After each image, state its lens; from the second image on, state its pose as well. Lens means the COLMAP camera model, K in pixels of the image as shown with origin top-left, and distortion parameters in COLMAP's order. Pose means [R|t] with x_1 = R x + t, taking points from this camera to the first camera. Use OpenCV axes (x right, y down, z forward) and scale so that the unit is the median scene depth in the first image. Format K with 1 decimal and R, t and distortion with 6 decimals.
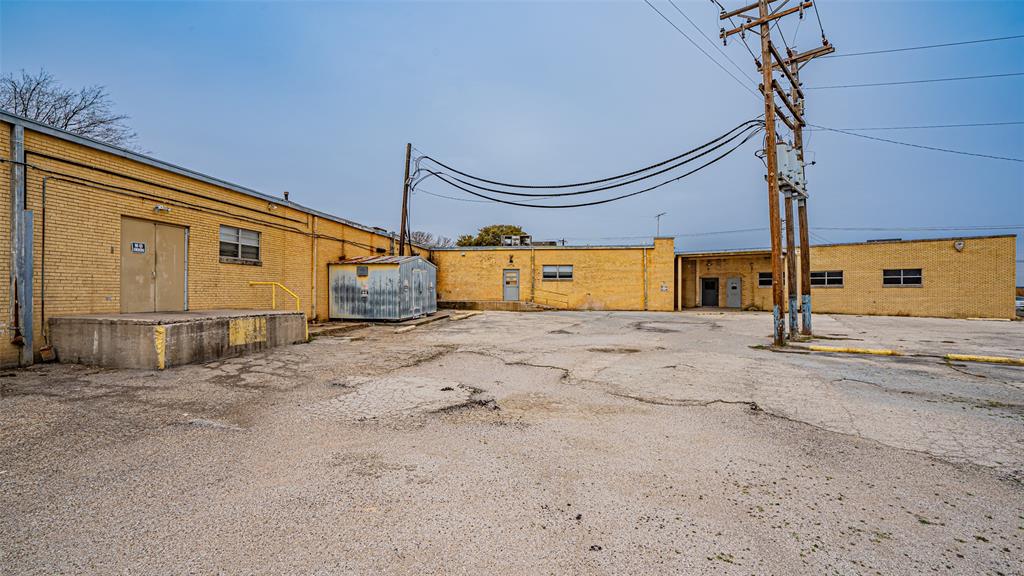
lens RADIAL K [[497.4, 0, 505.7], [0, 497.4, 280.0], [0, 0, 1]] dist [-0.003333, 0.000321]
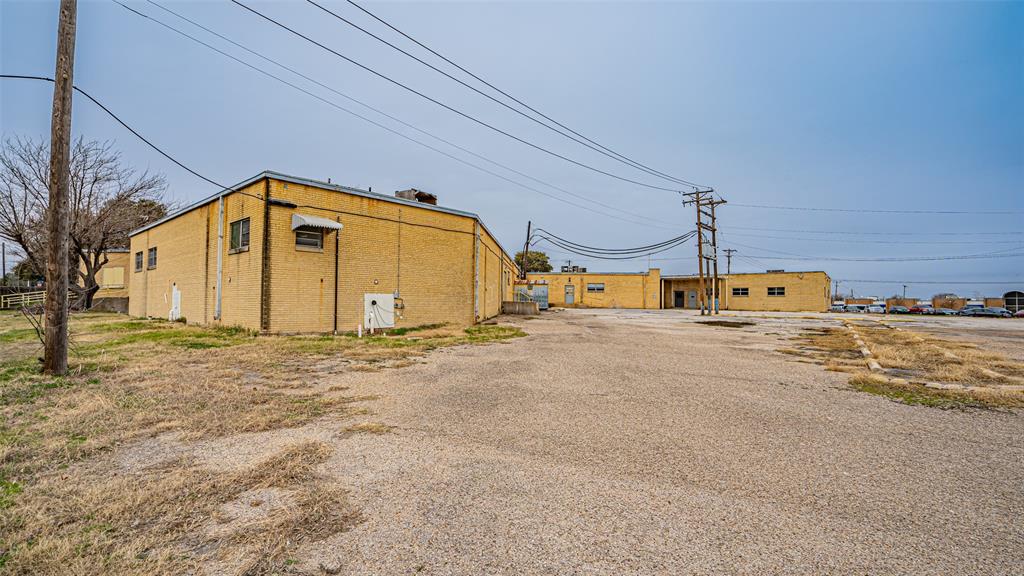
lens RADIAL K [[497.4, 0, 517.2], [0, 497.4, 291.6], [0, 0, 1]] dist [-0.003333, 0.000321]
pose [[0.997552, 0.006946, 0.069582, -0.316467], [-0.007041, 0.999975, 0.001112, -0.000202], [-0.069572, -0.001600, 0.997576, -0.797462]]
